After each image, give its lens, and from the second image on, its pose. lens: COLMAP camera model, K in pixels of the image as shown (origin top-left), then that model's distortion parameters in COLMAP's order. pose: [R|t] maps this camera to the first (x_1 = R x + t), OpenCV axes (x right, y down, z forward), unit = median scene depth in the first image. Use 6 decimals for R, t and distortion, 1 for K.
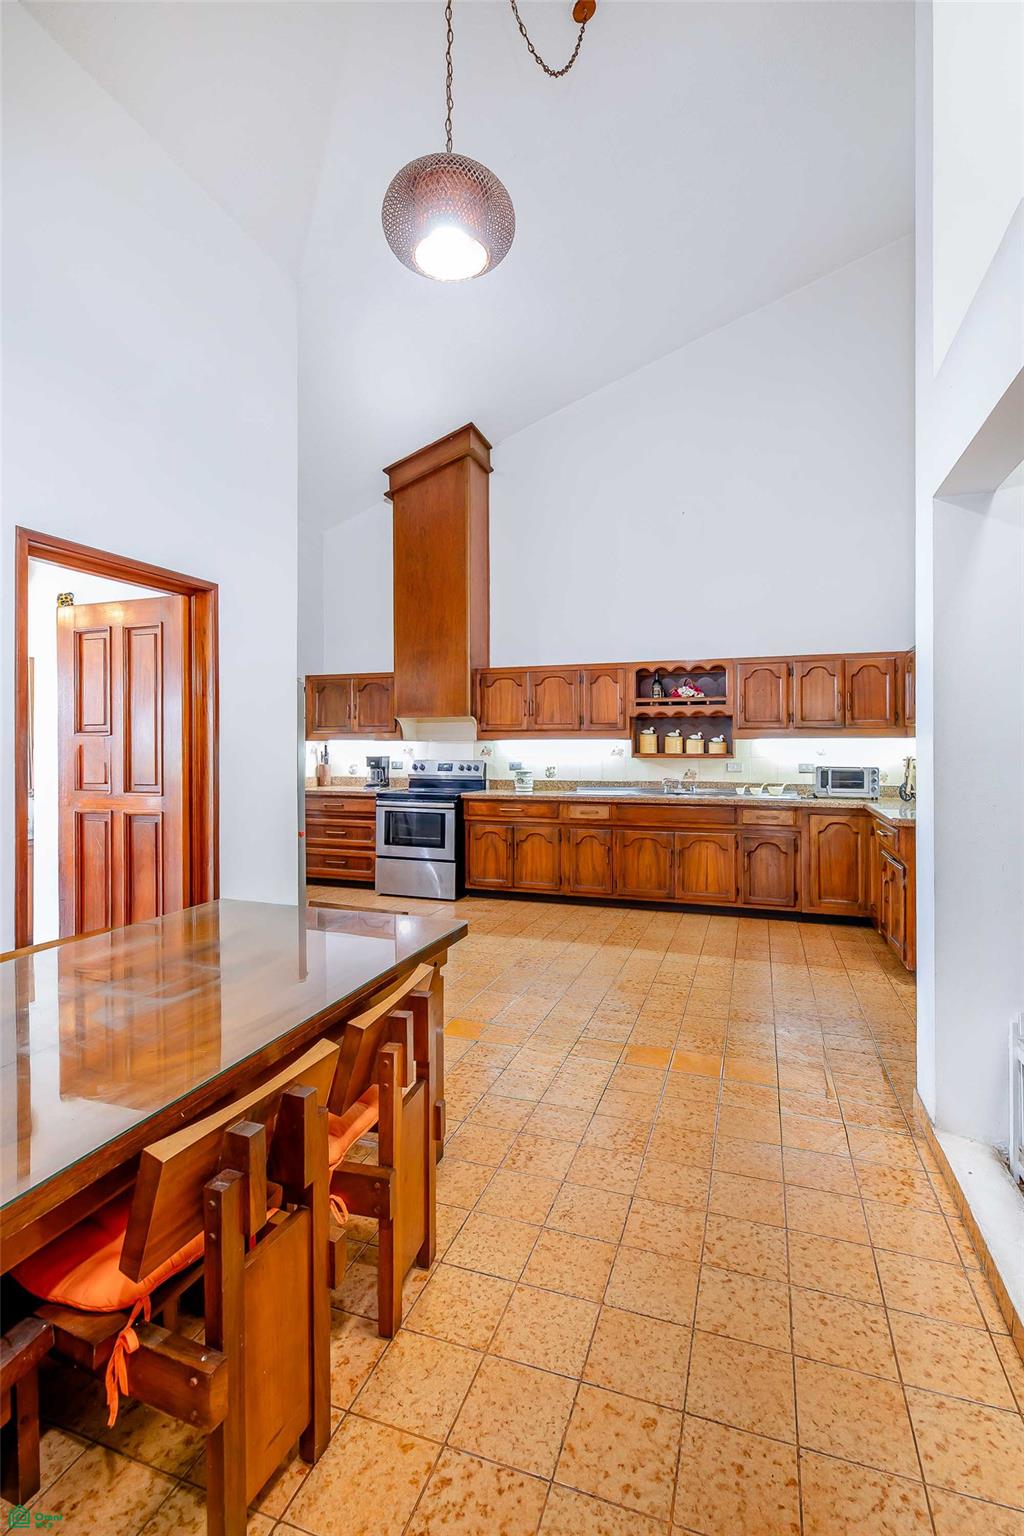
lens RADIAL K [[701.7, 0, 513.9], [0, 701.7, 740.1], [0, 0, 1]] dist [0.000082, -0.000476]
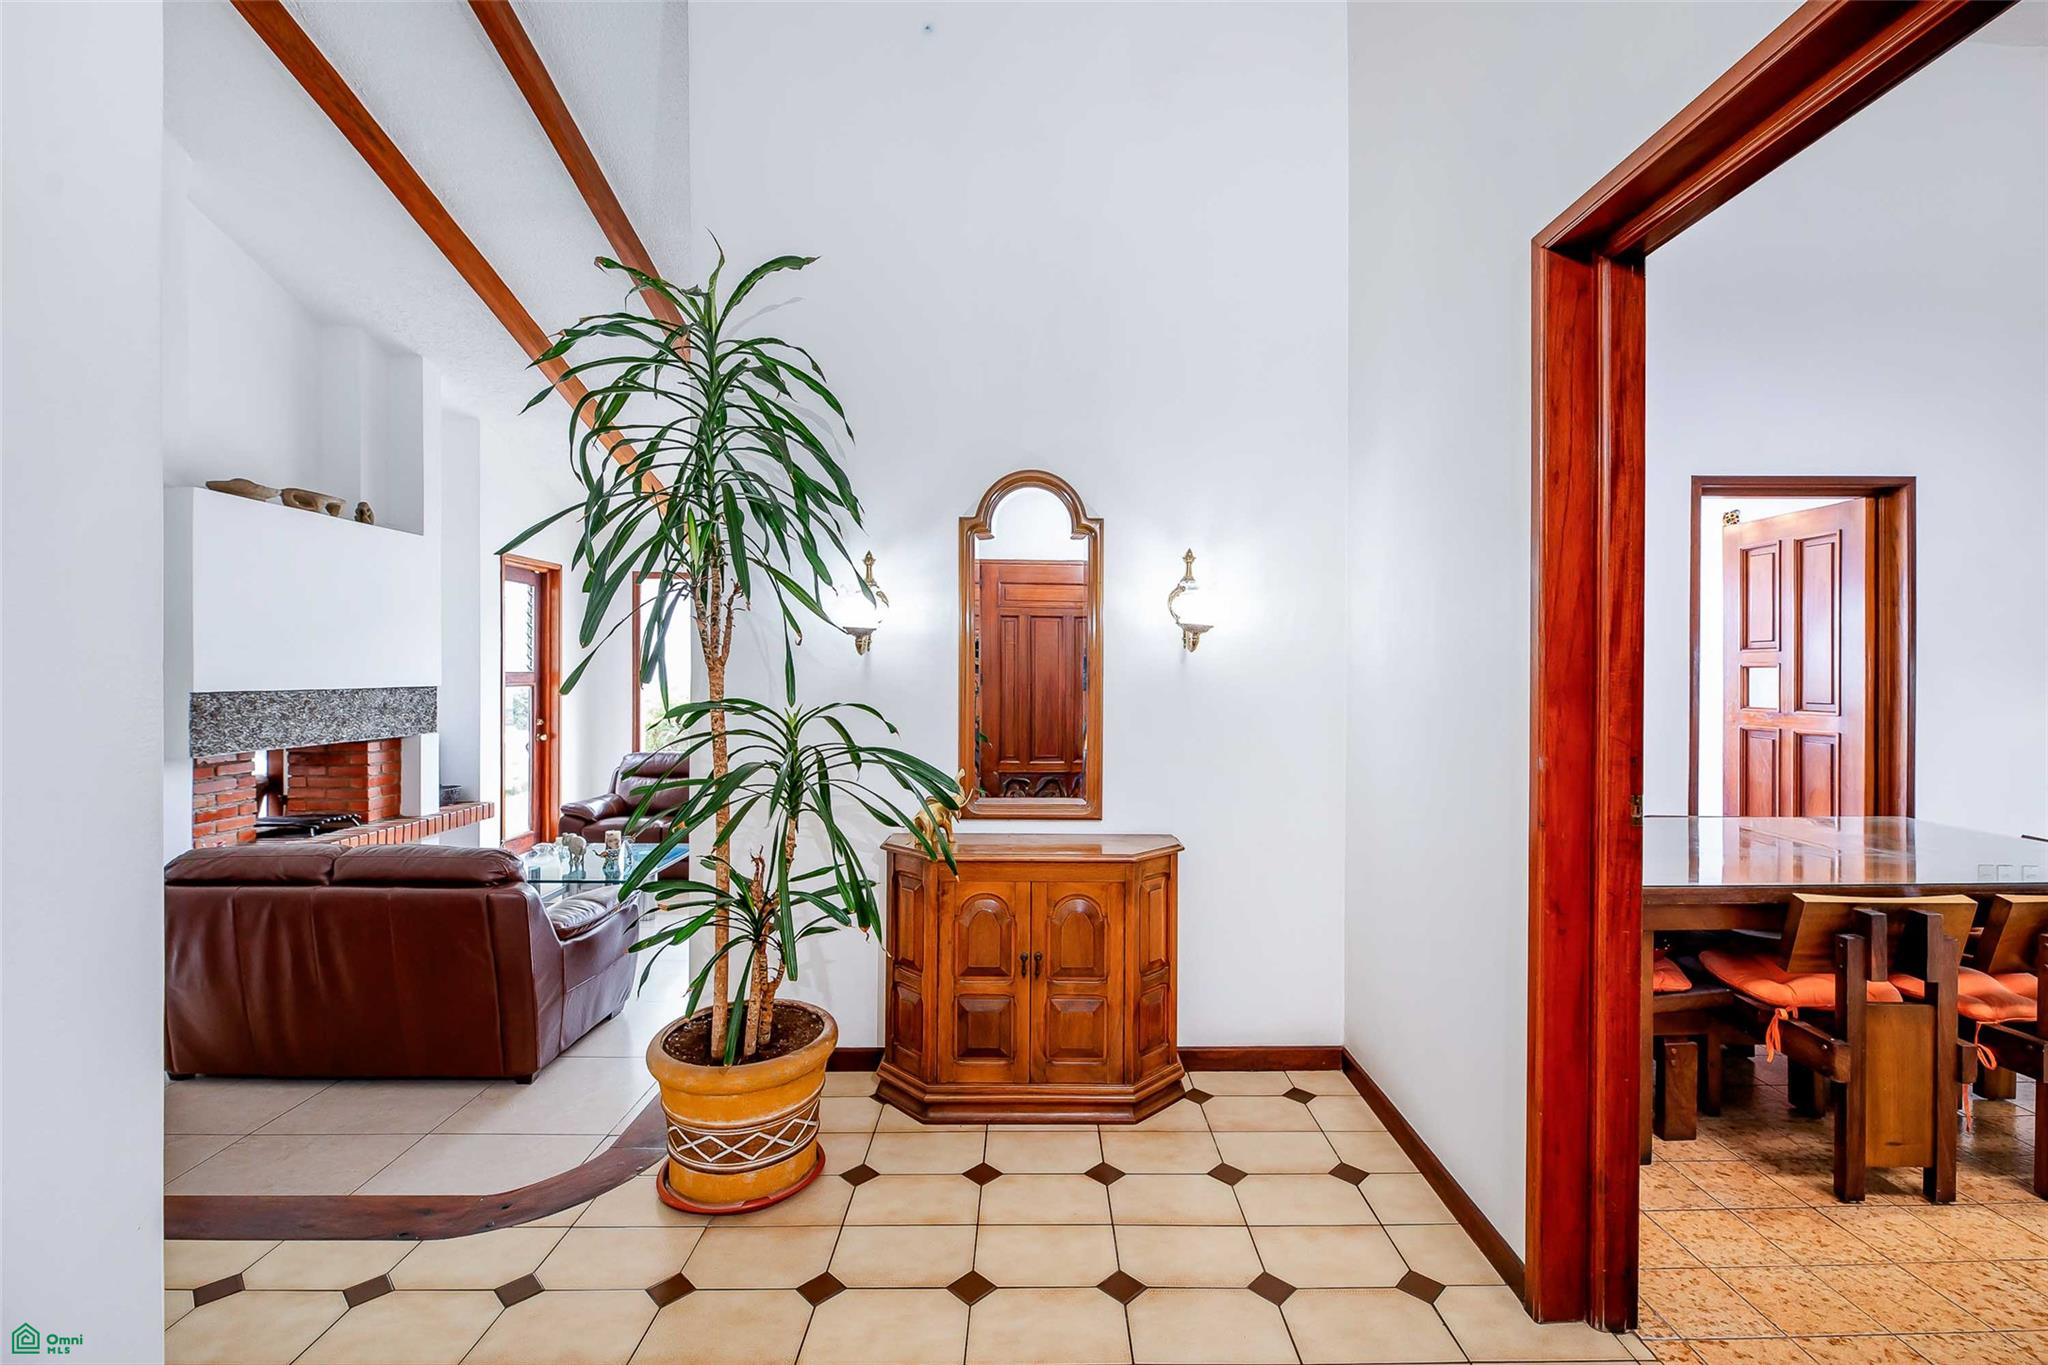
lens RADIAL K [[911.2, 0, 1024.0], [0, 911.2, 682.5], [0, 0, 1]] dist [-0.018449, -0.000003]
pose [[0.340736, 0.016322, -0.940017, 0.247939], [0.007439, 0.999771, 0.020055, 0.003182], [0.940130, -0.013826, 0.340537, -0.421526]]
